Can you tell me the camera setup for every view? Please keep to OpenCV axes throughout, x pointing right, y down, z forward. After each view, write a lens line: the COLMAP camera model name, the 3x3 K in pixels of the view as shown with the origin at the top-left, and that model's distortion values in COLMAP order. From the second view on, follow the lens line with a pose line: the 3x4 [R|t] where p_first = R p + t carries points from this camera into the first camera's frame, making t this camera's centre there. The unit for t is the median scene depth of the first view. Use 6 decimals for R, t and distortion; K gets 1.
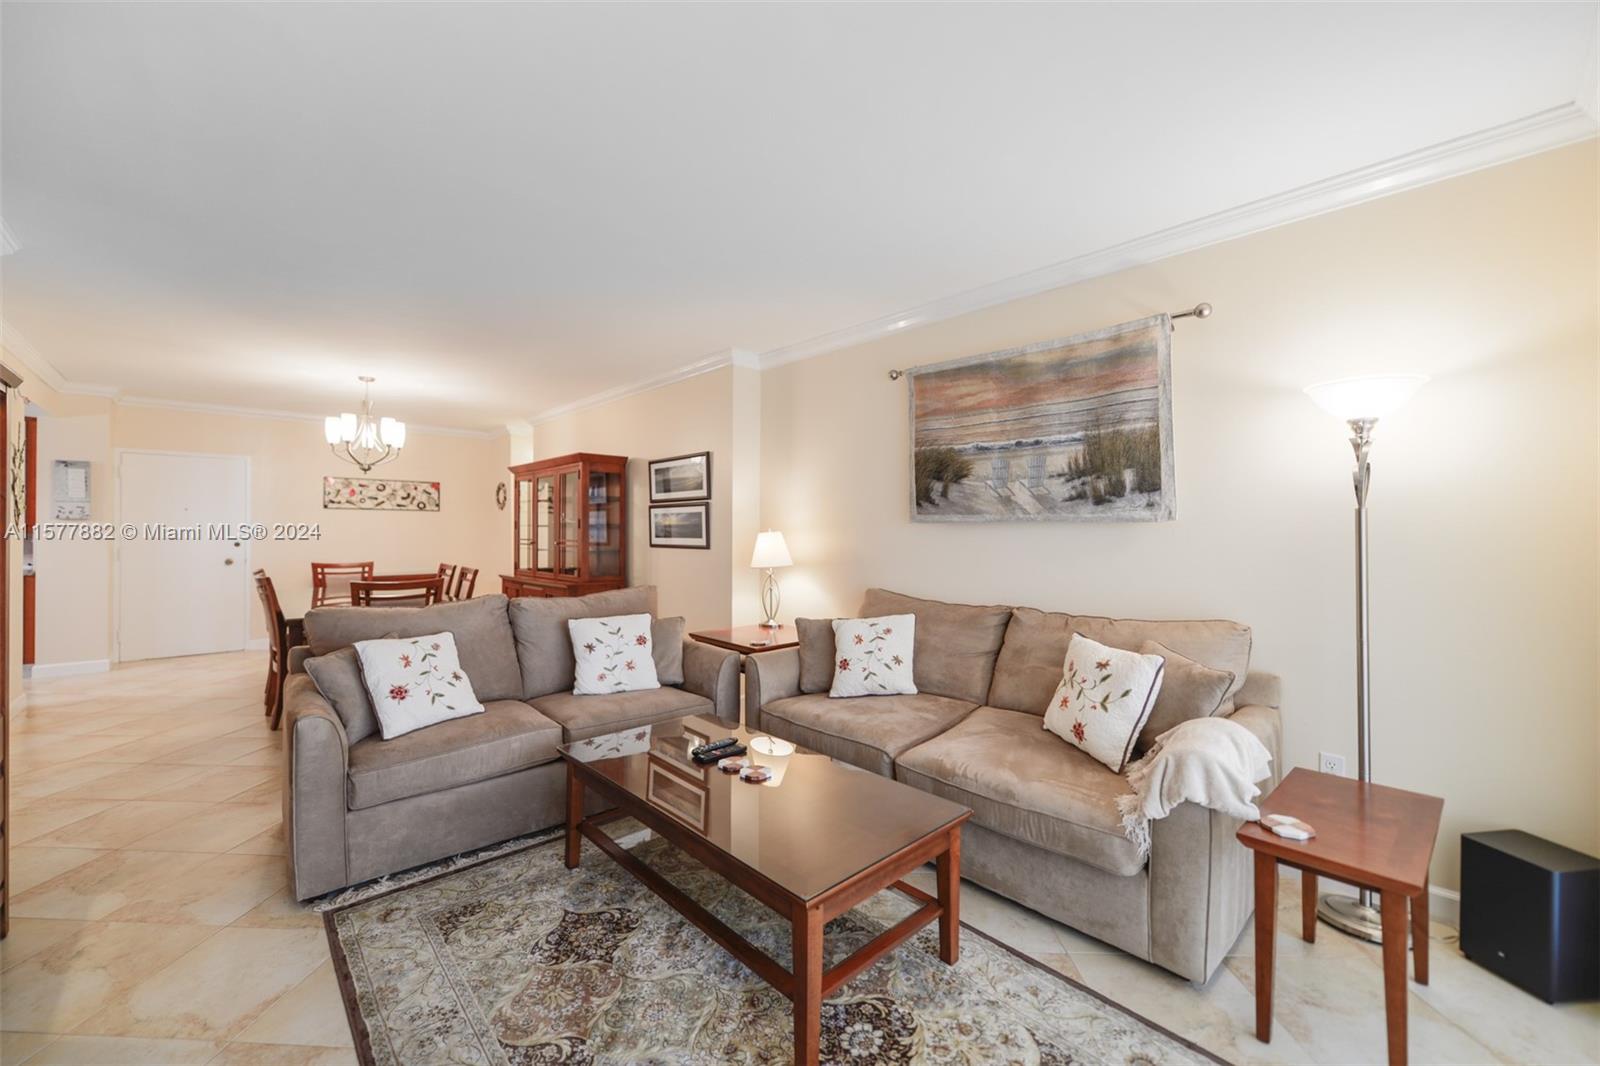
lens RADIAL K [[626.6, 0, 785.4], [0, 626.6, 524.6], [0, 0, 1]] dist [0.004340, -0.003877]
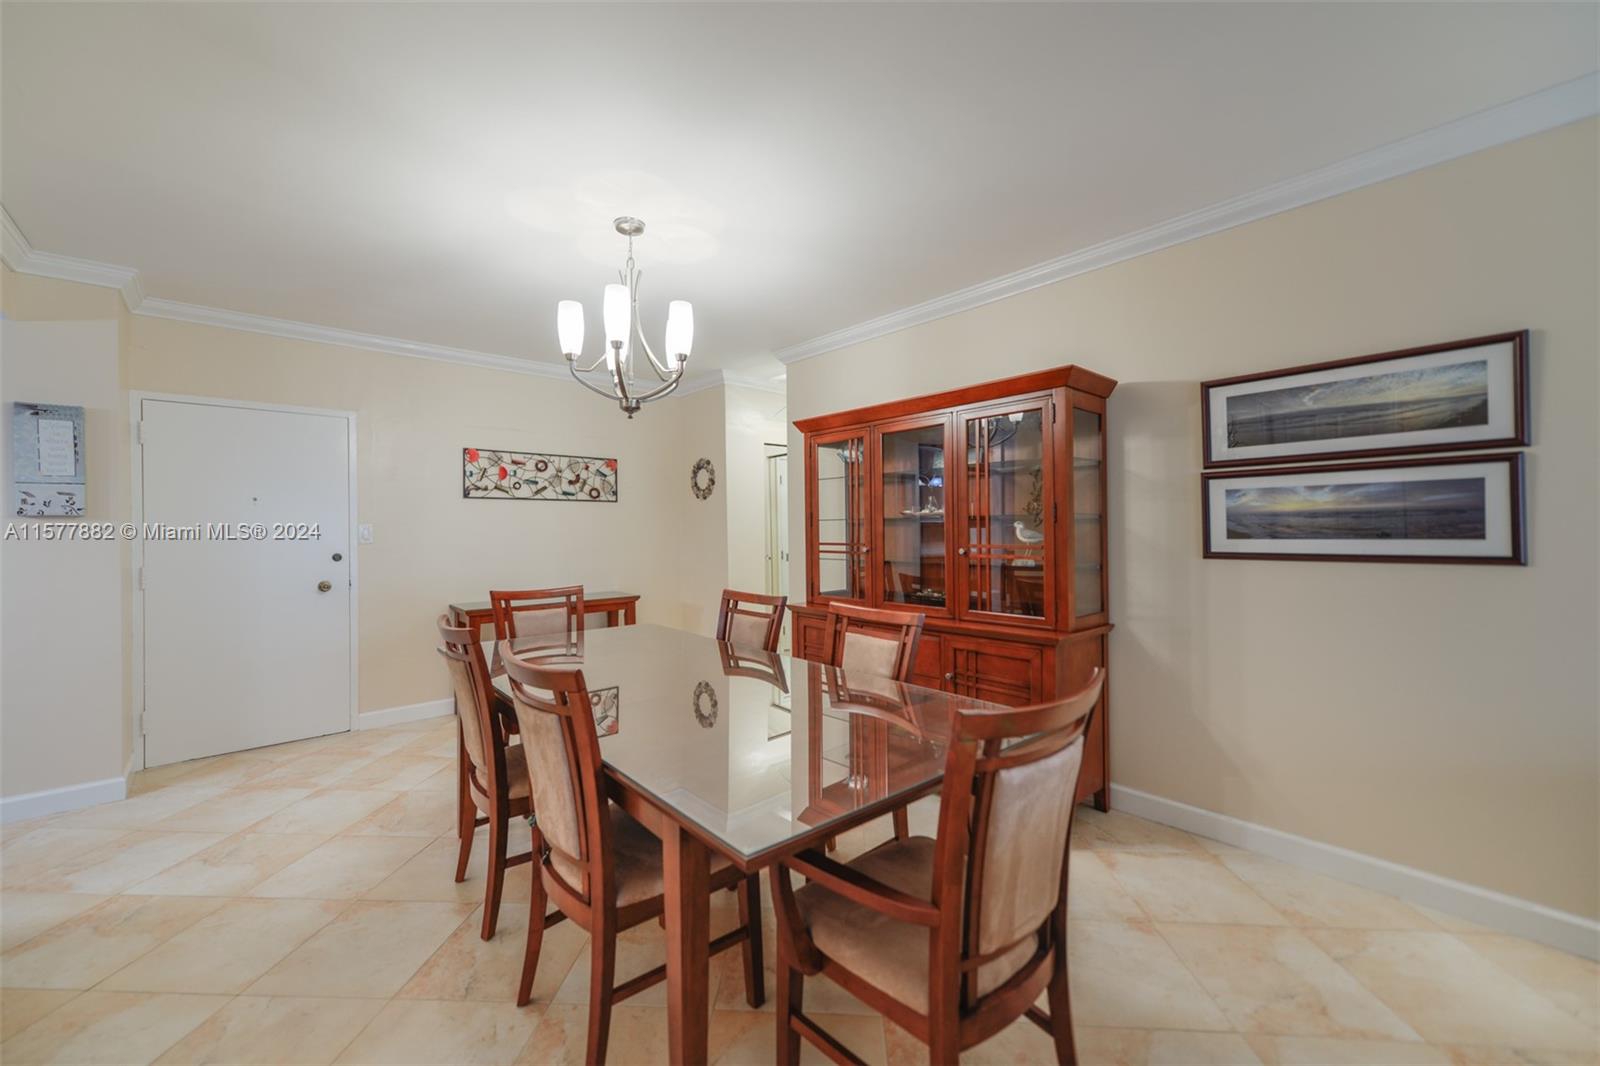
lens RADIAL K [[626.6, 0, 806.3], [0, 626.6, 525.2], [0, 0, 1]] dist [0.004340, -0.003877]
pose [[0.999914, -0.013002, -0.001975, -0.470387], [0.013012, 0.999902, 0.005226, 0.003528], [0.001907, -0.005252, 0.999984, 0.444661]]
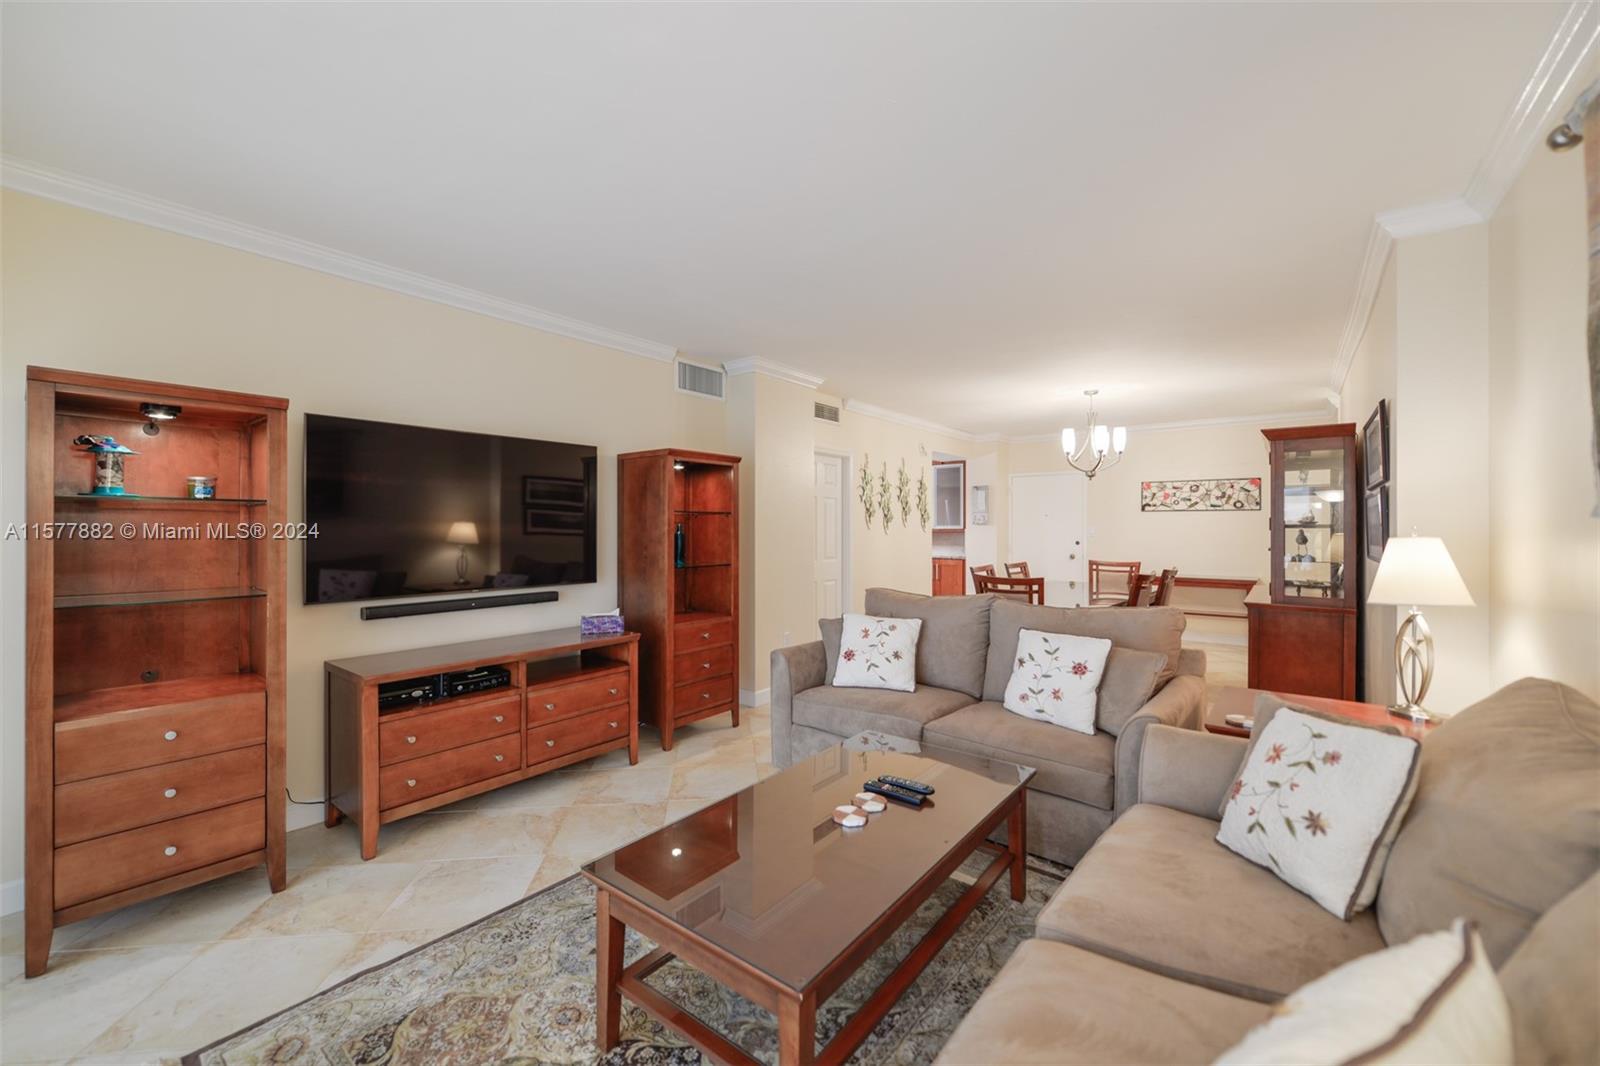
lens RADIAL K [[626.6, 0, 803.2], [0, 626.6, 529.9], [0, 0, 1]] dist [0.004340, -0.003877]
pose [[0.172049, -0.001463, -0.985087, 0.280633], [0.007921, 0.999969, -0.000102, 0.001769], [0.985057, -0.007785, 0.172055, 0.286560]]
